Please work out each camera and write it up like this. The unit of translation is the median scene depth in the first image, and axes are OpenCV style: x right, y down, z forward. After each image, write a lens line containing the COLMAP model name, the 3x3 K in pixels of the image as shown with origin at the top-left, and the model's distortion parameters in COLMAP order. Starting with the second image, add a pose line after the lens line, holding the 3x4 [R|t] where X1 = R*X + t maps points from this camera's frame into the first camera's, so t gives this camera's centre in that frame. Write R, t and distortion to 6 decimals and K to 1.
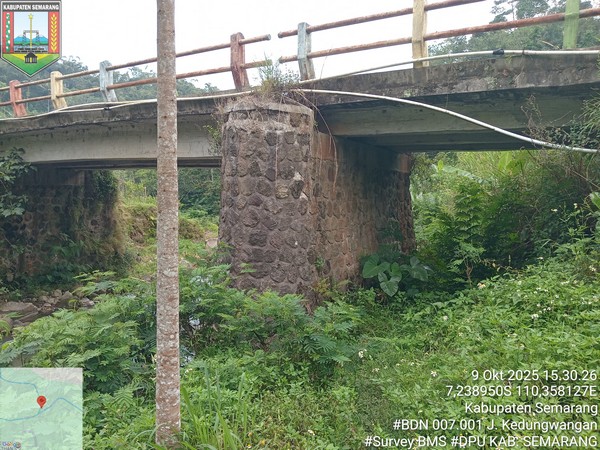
lens RADIAL K [[449.2, 0, 300.0], [0, 449.2, 225.0], [0, 0, 1]] dist [-0.006224, -0.005097]
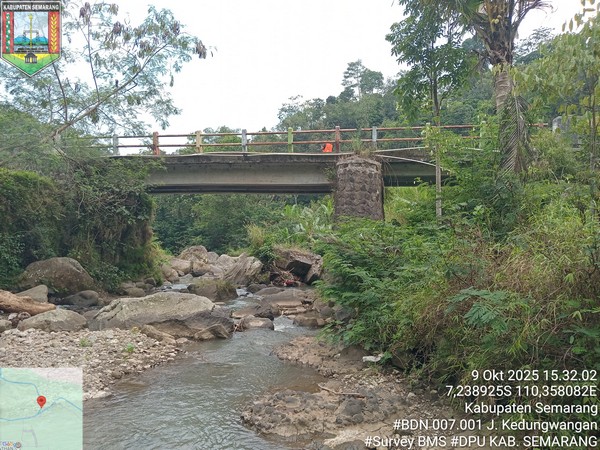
lens RADIAL K [[449.2, 0, 300.0], [0, 449.2, 225.0], [0, 0, 1]] dist [-0.006224, -0.005097]
pose [[0.946722, 0.009535, 0.321910, -1.092987], [0.023620, 0.994814, -0.098933, 0.269766], [-0.321184, 0.101265, 0.941587, -0.990805]]
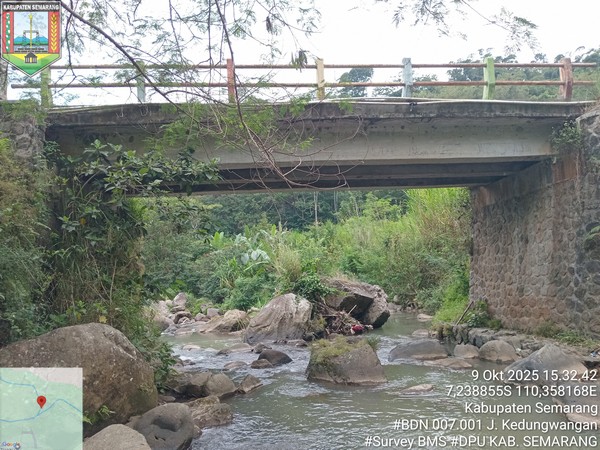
lens RADIAL K [[462.7, 0, 300.0], [0, 462.7, 225.0], [0, 0, 1]] dist [-0.001061, -0.001173]
pose [[0.809706, -0.001669, 0.586833, -1.676709], [0.110066, 0.982681, -0.149074, 0.170069], [-0.576421, 0.185297, 0.795867, 0.529215]]
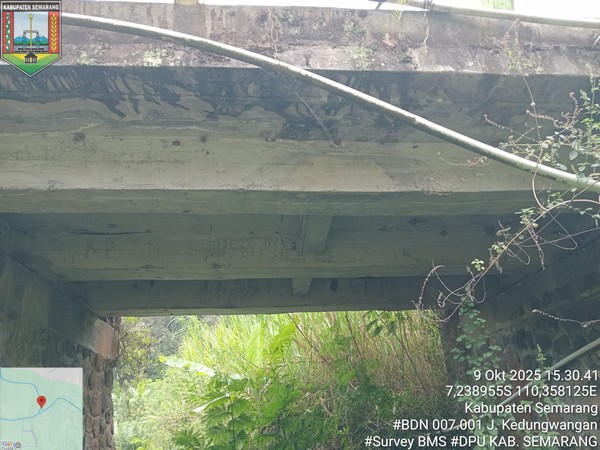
lens RADIAL K [[449.2, 0, 300.0], [0, 449.2, 225.0], [0, 0, 1]] dist [-0.006224, -0.005097]
pose [[0.805243, 0.182954, 0.564014, 0.140255], [0.108258, 0.889857, -0.443209, 0.005912], [-0.582979, 0.417950, 0.696745, 0.667546]]
